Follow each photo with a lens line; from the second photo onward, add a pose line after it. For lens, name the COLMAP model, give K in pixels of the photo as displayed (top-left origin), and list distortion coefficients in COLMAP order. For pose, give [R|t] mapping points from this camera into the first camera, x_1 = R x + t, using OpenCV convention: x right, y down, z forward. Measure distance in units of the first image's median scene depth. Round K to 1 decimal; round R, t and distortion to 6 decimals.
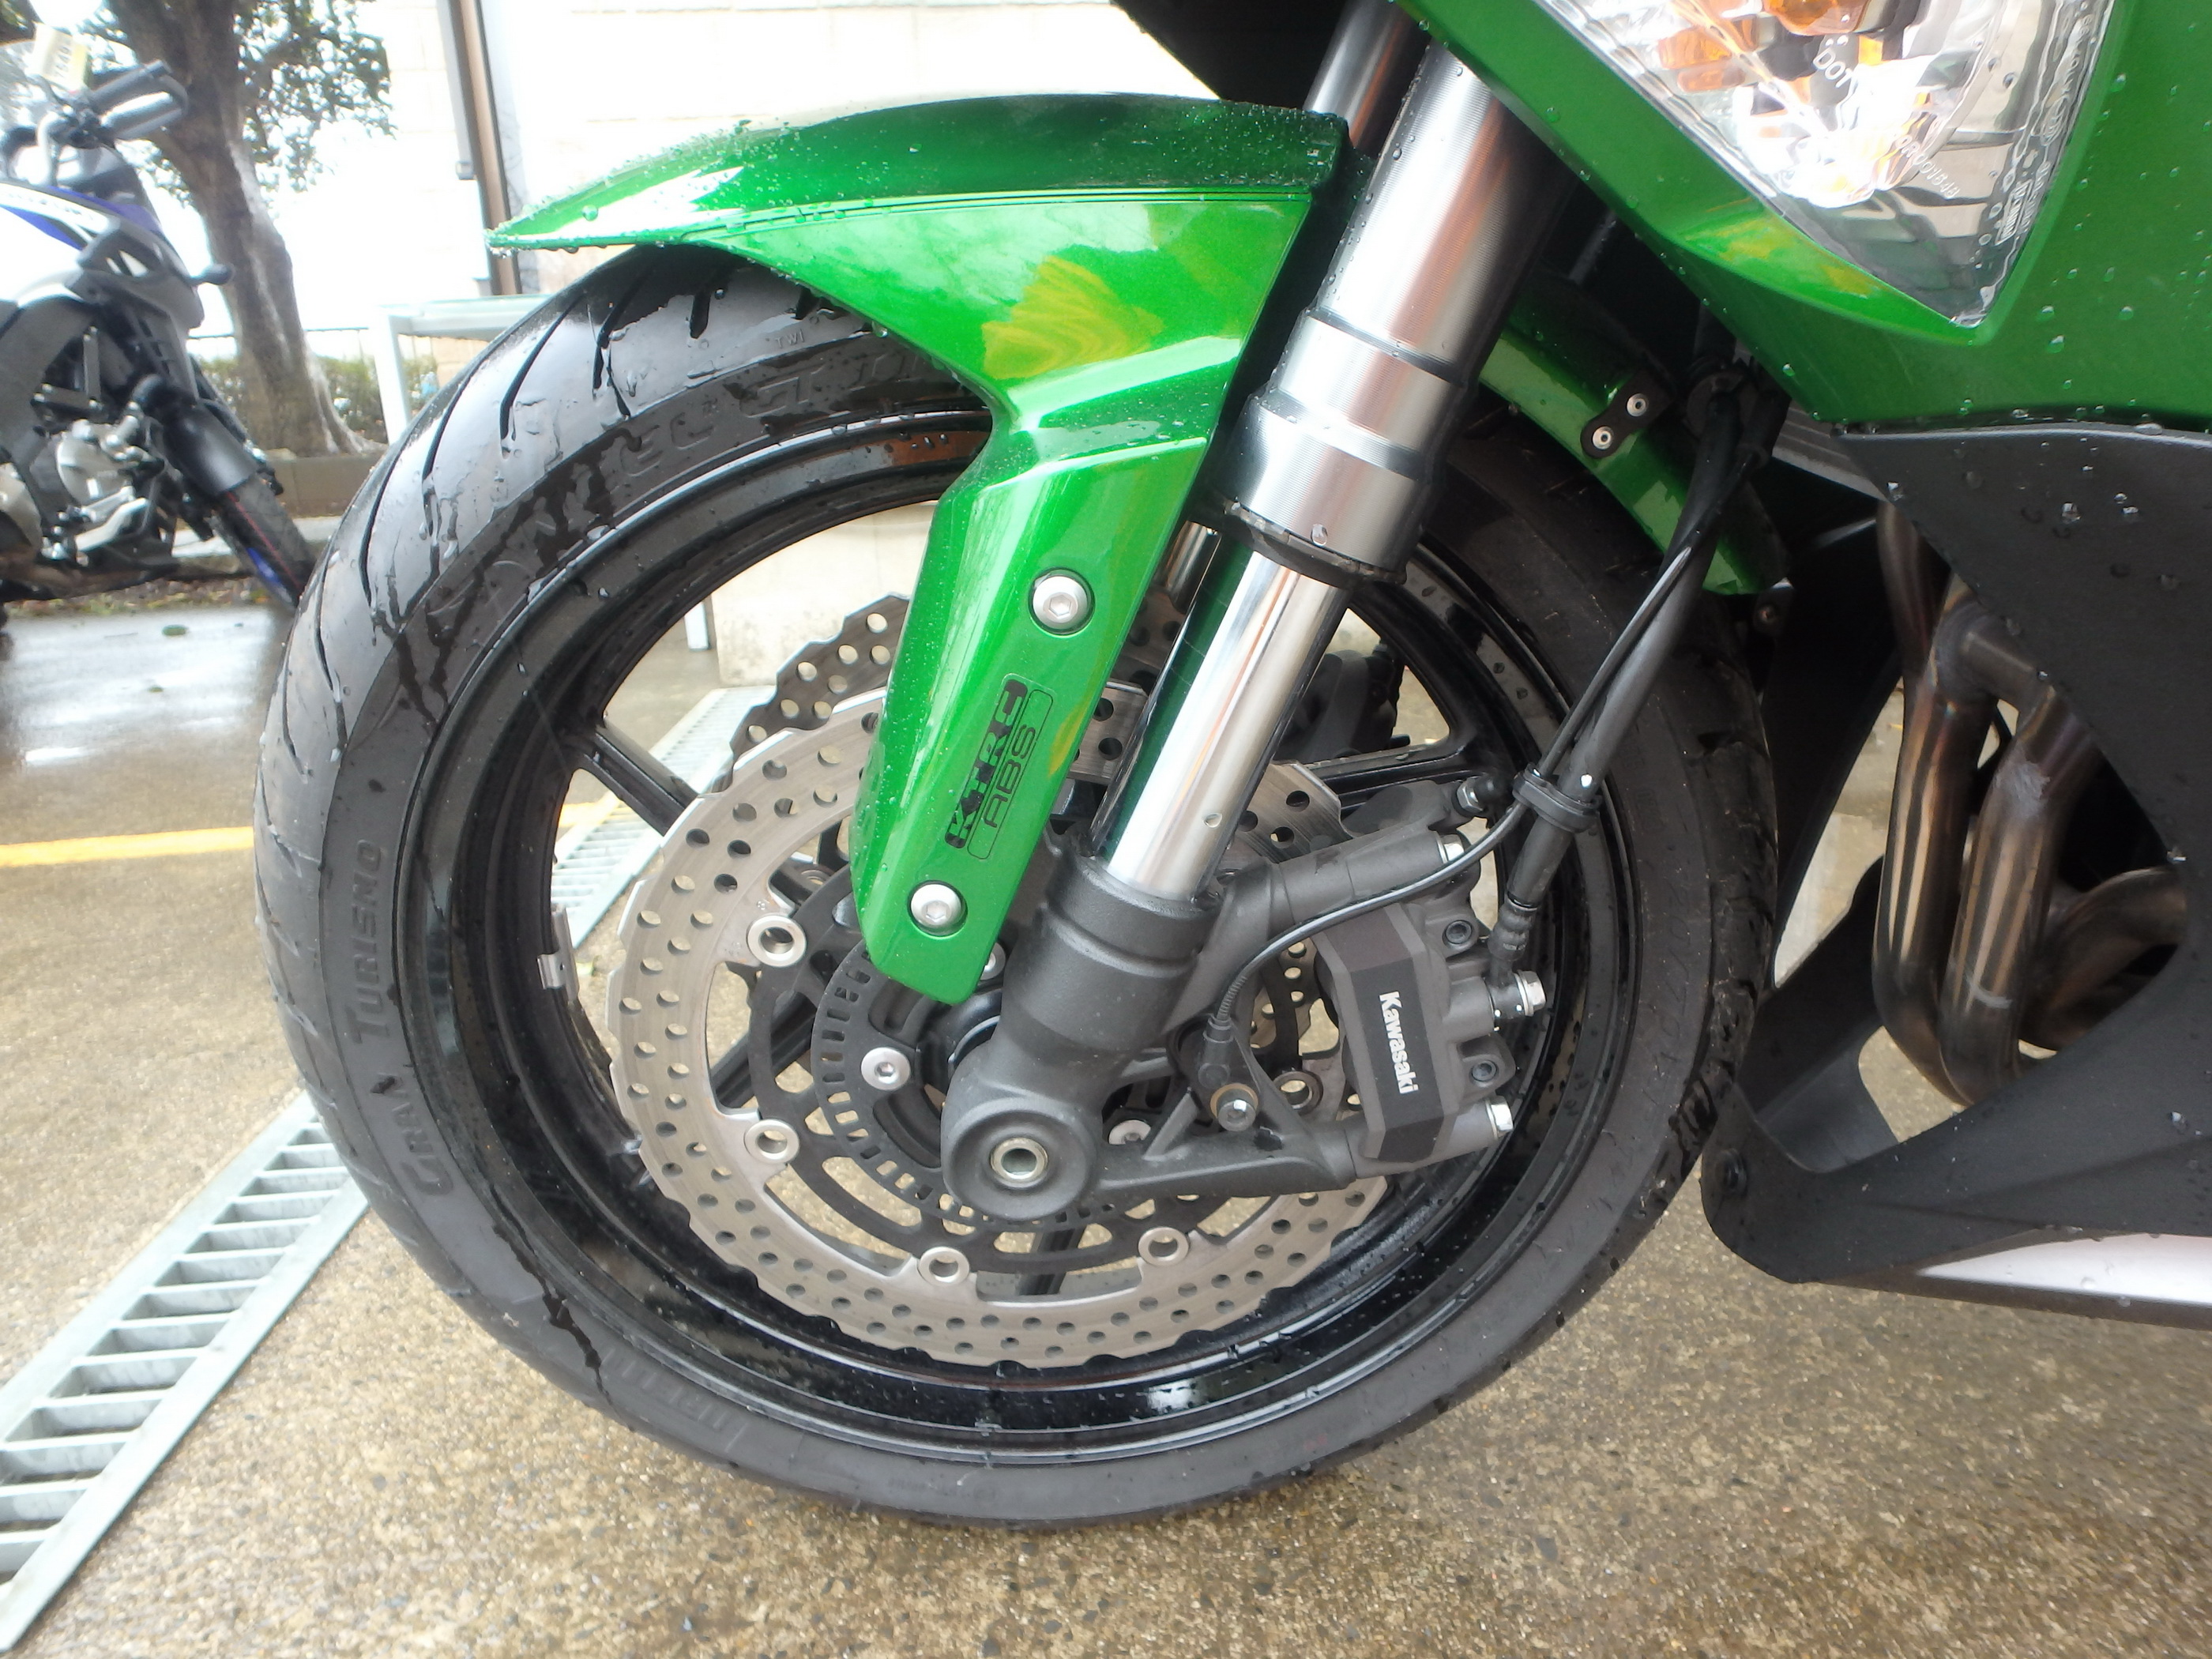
lens RADIAL K [[1360.2, 0, 1128.7], [0, 1360.2, 831.7], [0, 0, 1]] dist [-0.011542, -0.016979]
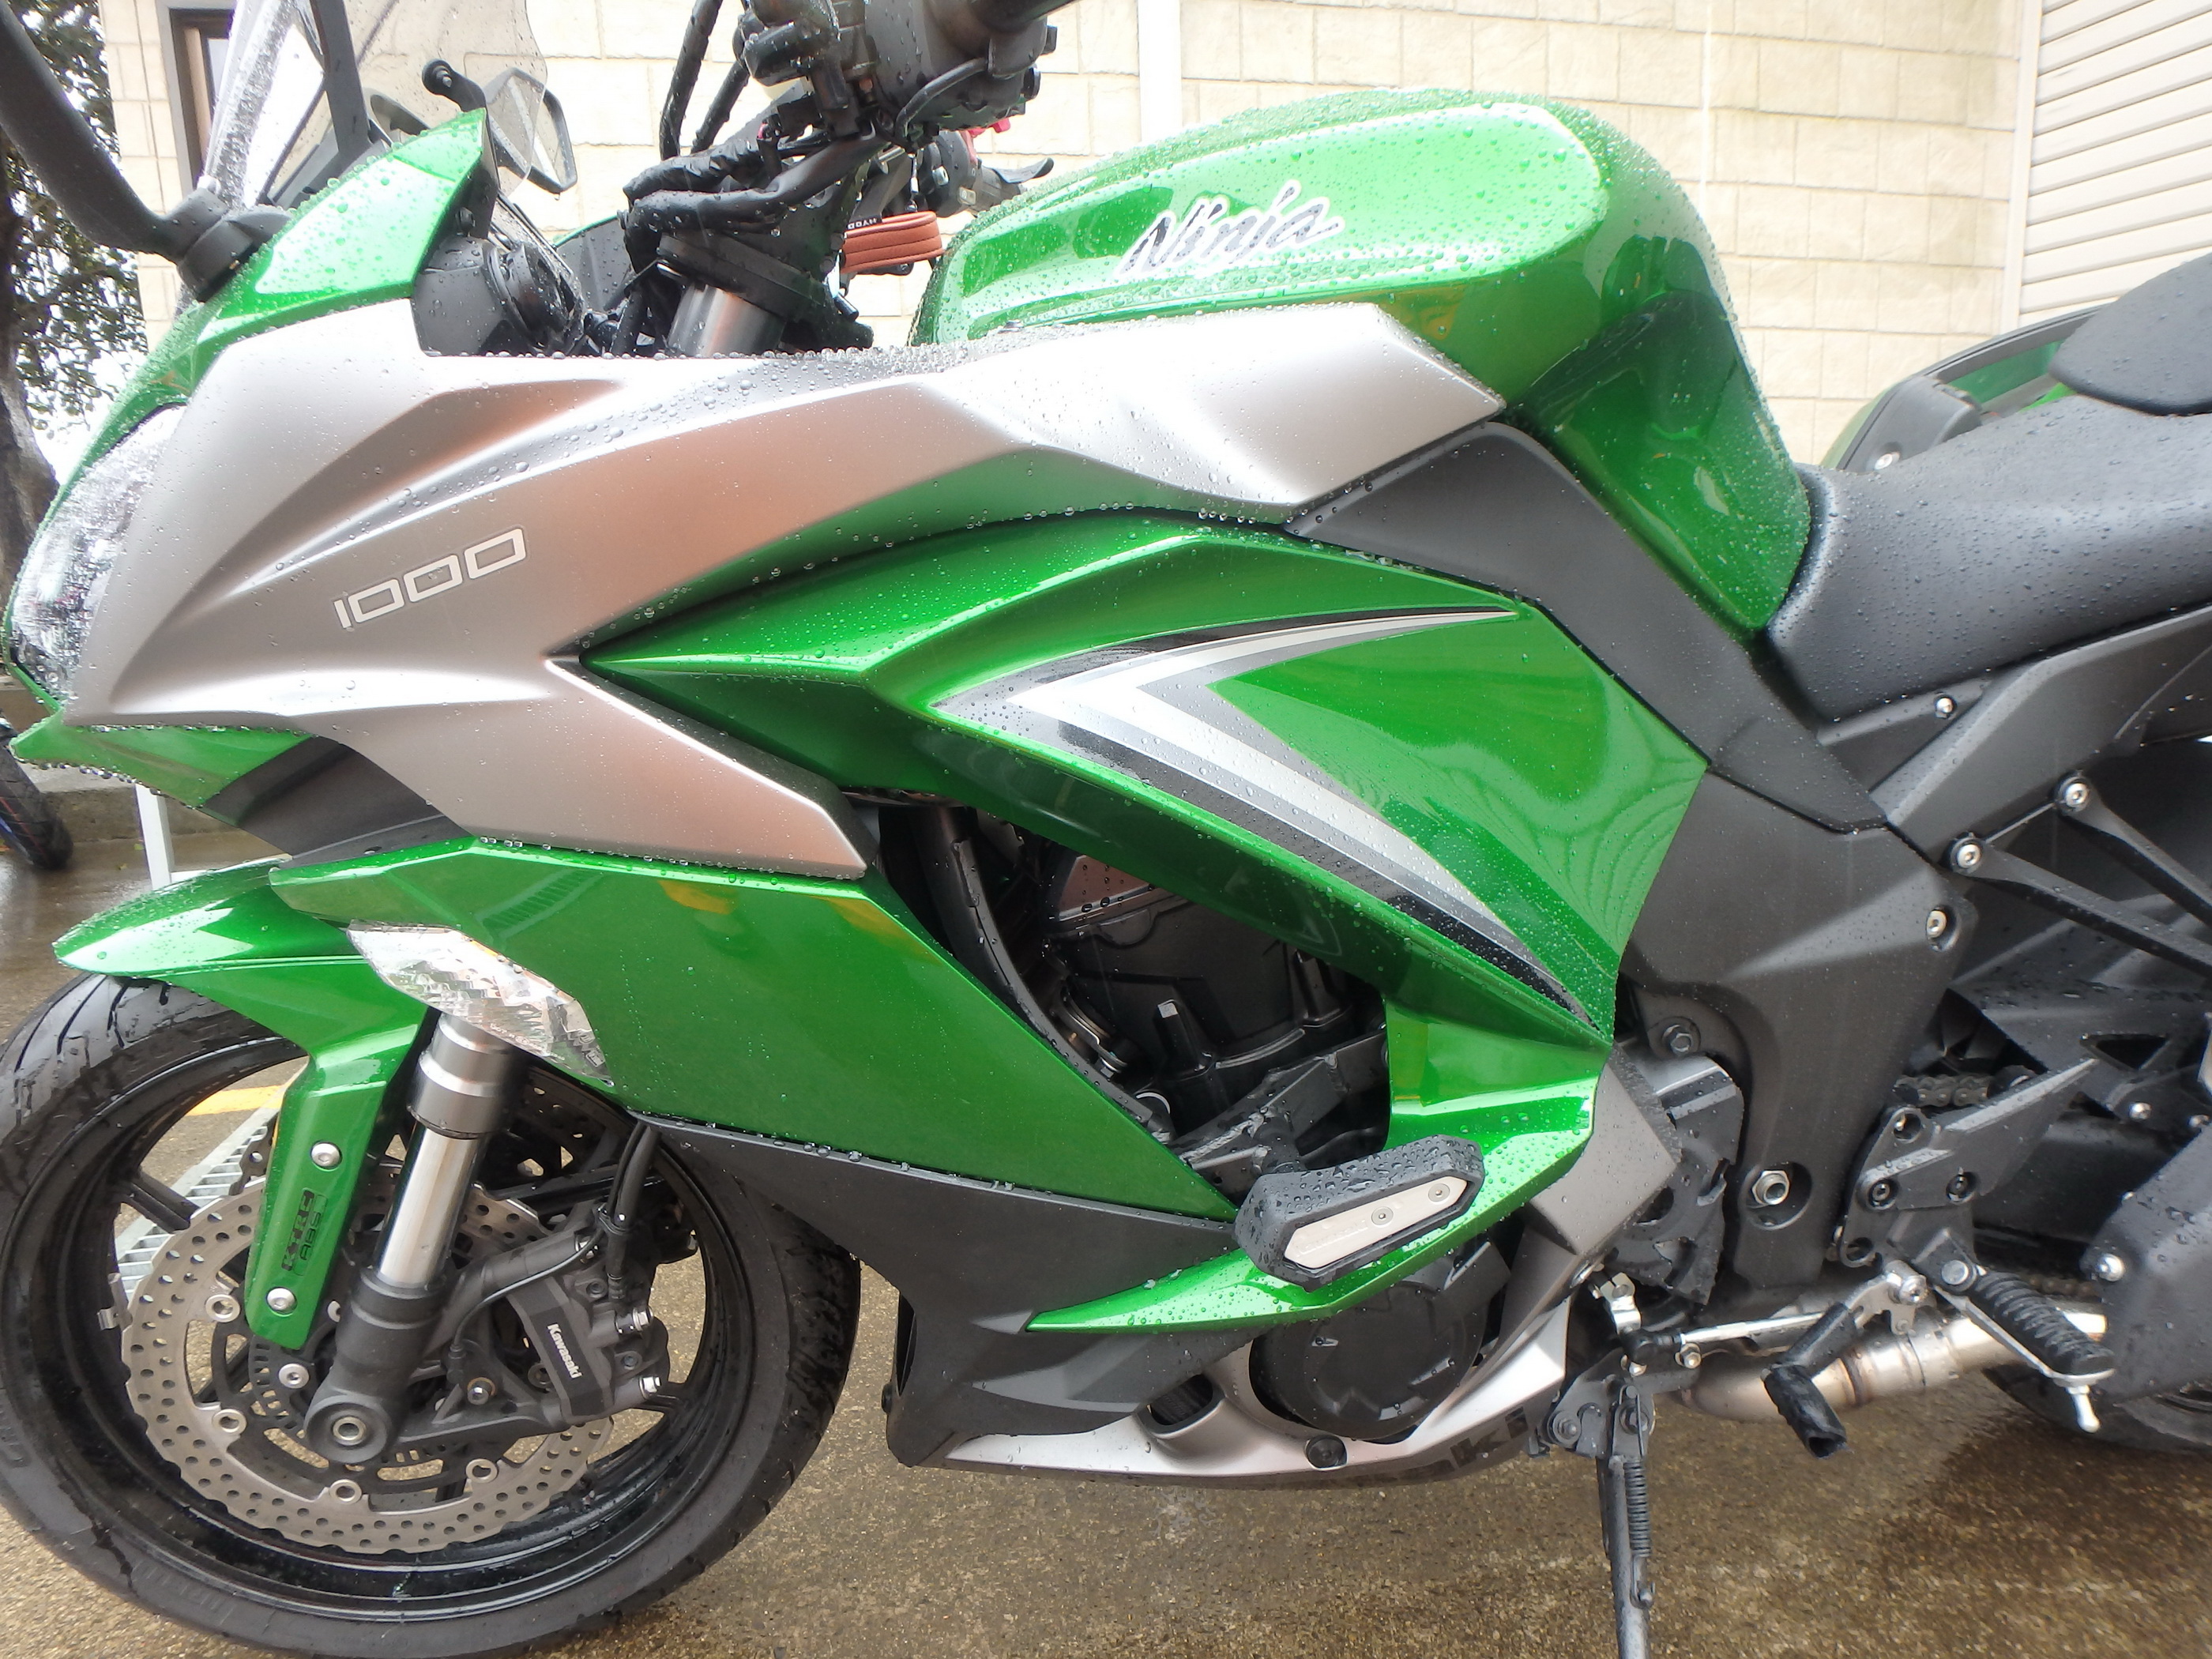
lens RADIAL K [[1358.2, 0, 1099.0], [0, 1358.2, 819.1], [0, 0, 1]] dist [-0.017276, 0.003223]
pose [[0.993719, -0.019115, 0.110259, 0.608356], [0.033263, 0.991223, -0.127946, -0.251920], [-0.106845, 0.130810, 0.985633, -0.822428]]
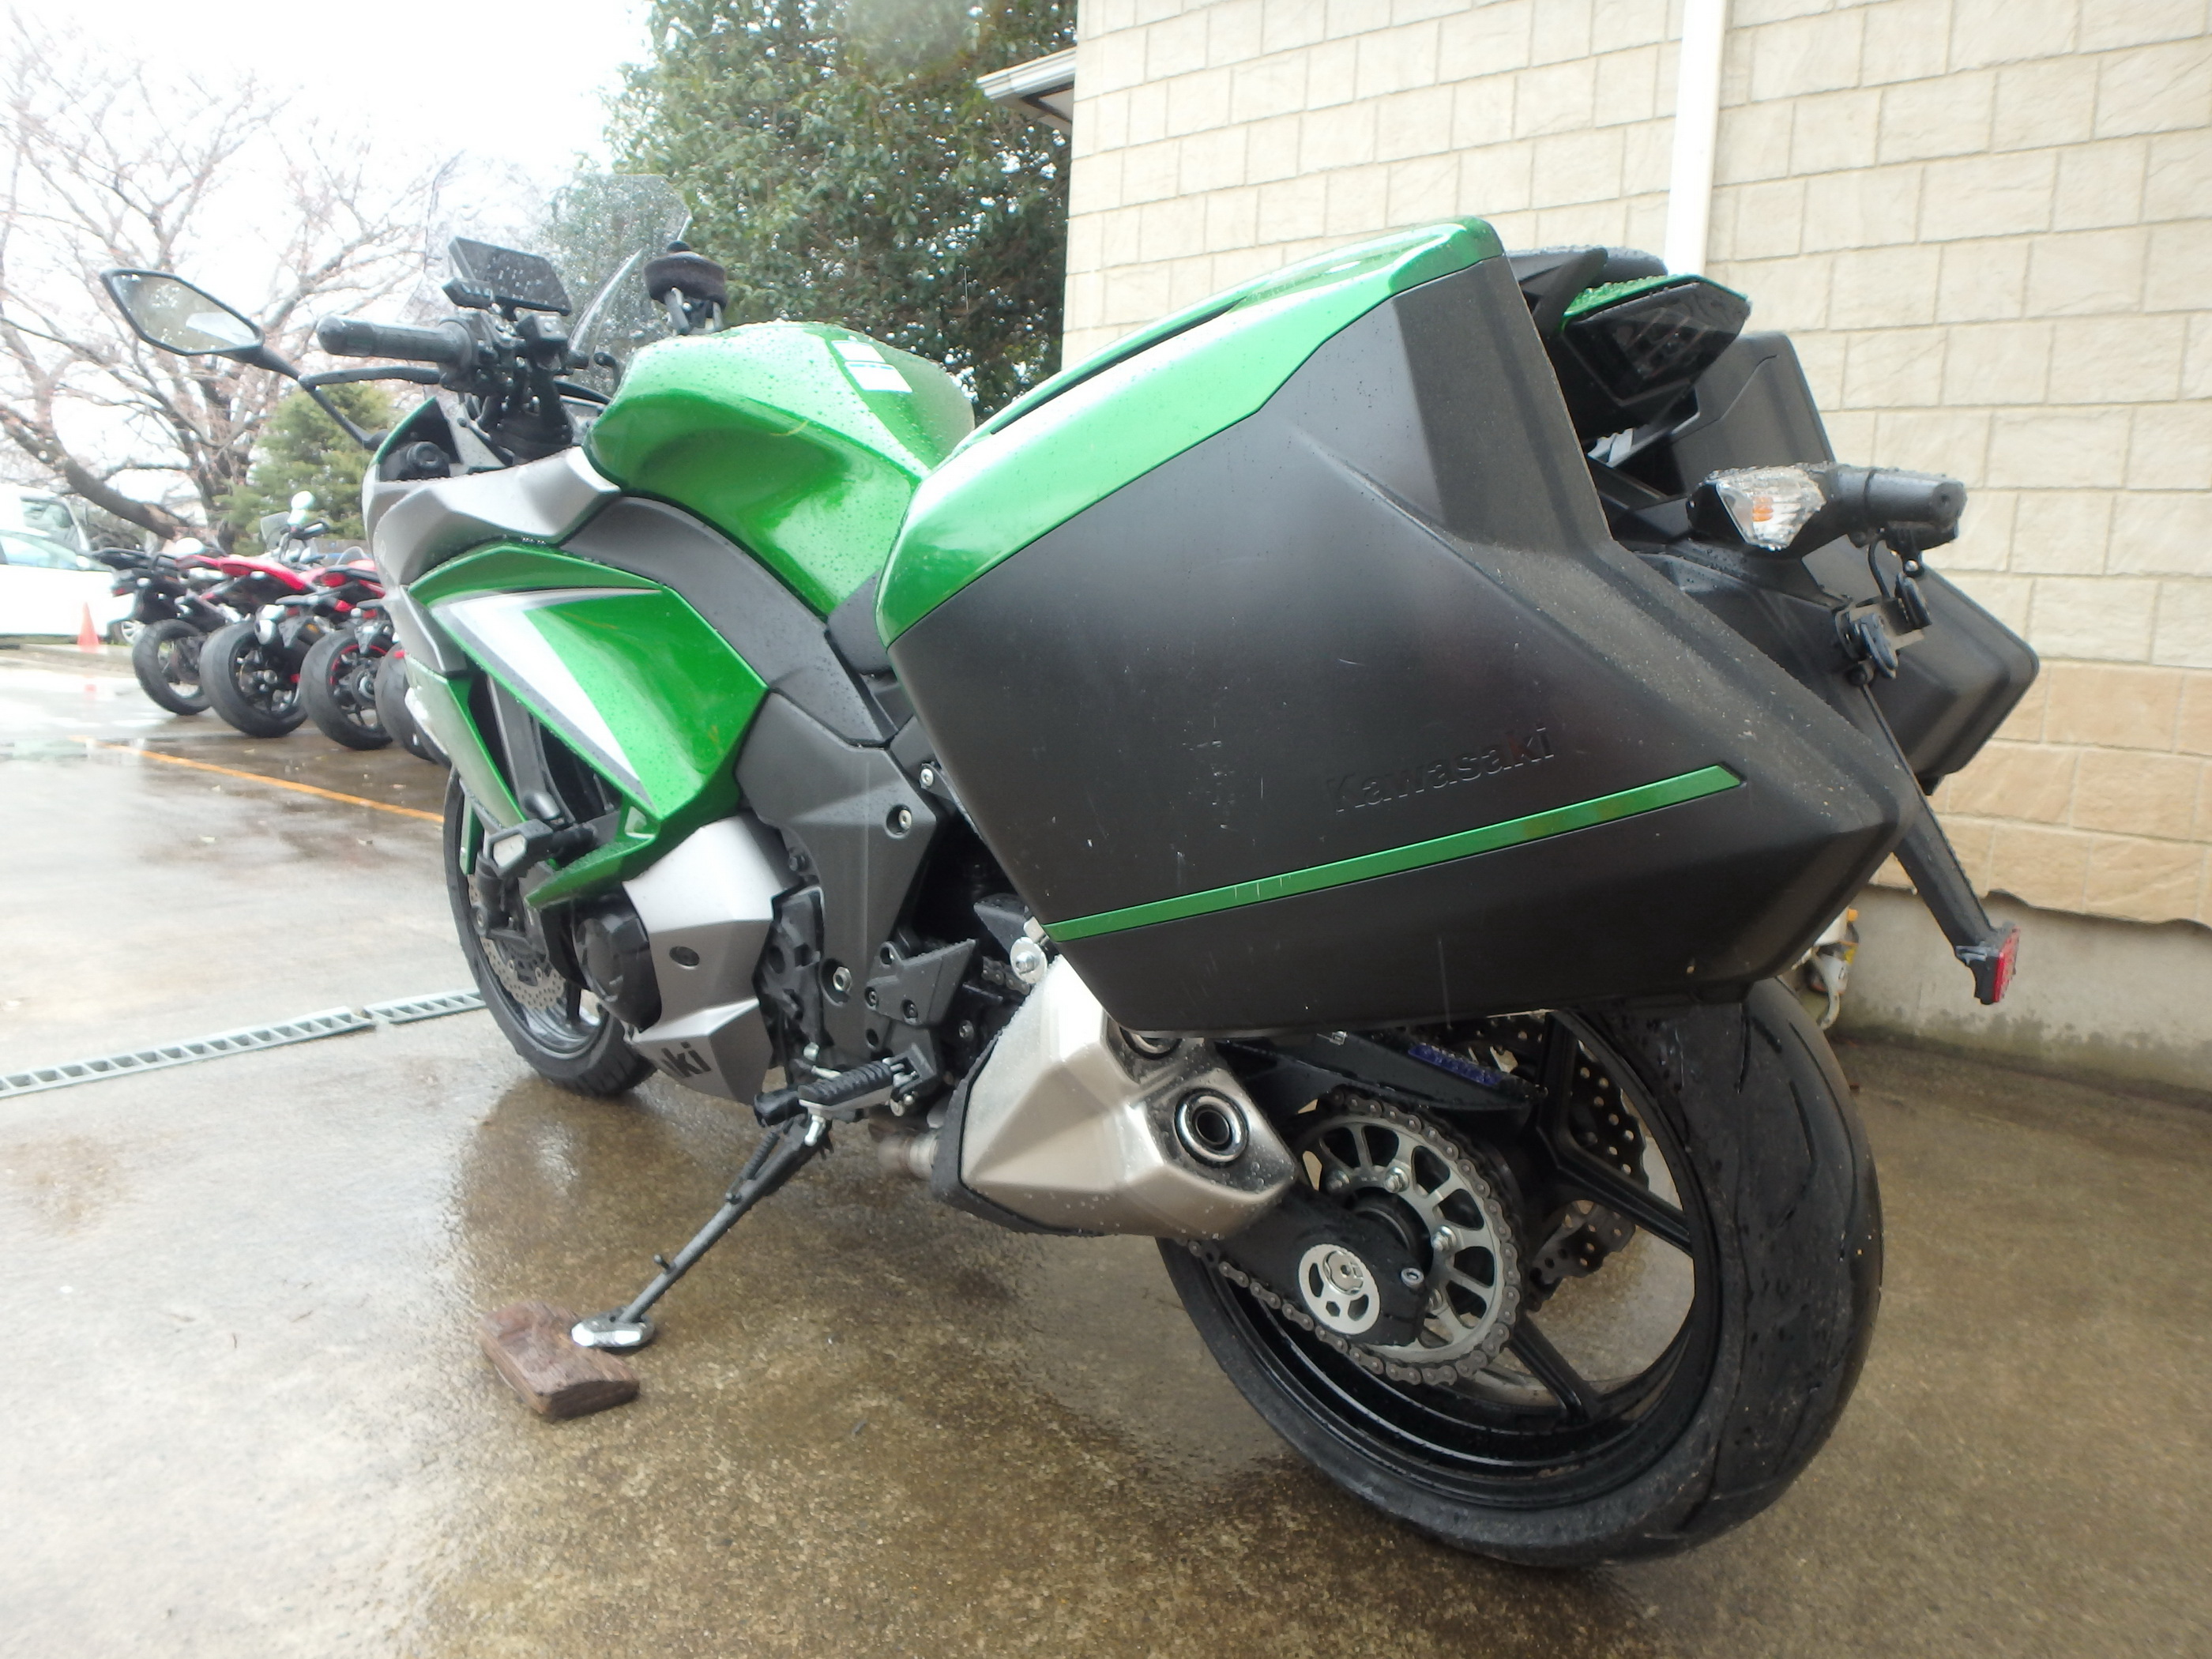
lens RADIAL K [[1378.8, 0, 1120.5], [0, 1378.8, 796.4], [0, 0, 1]] dist [-0.027866, 0.000487]
pose [[0.755765, 0.142437, -0.639165, 3.456942], [-0.275946, 0.954437, -0.113591, -0.172196], [0.593863, 0.262223, 0.760635, -0.968910]]
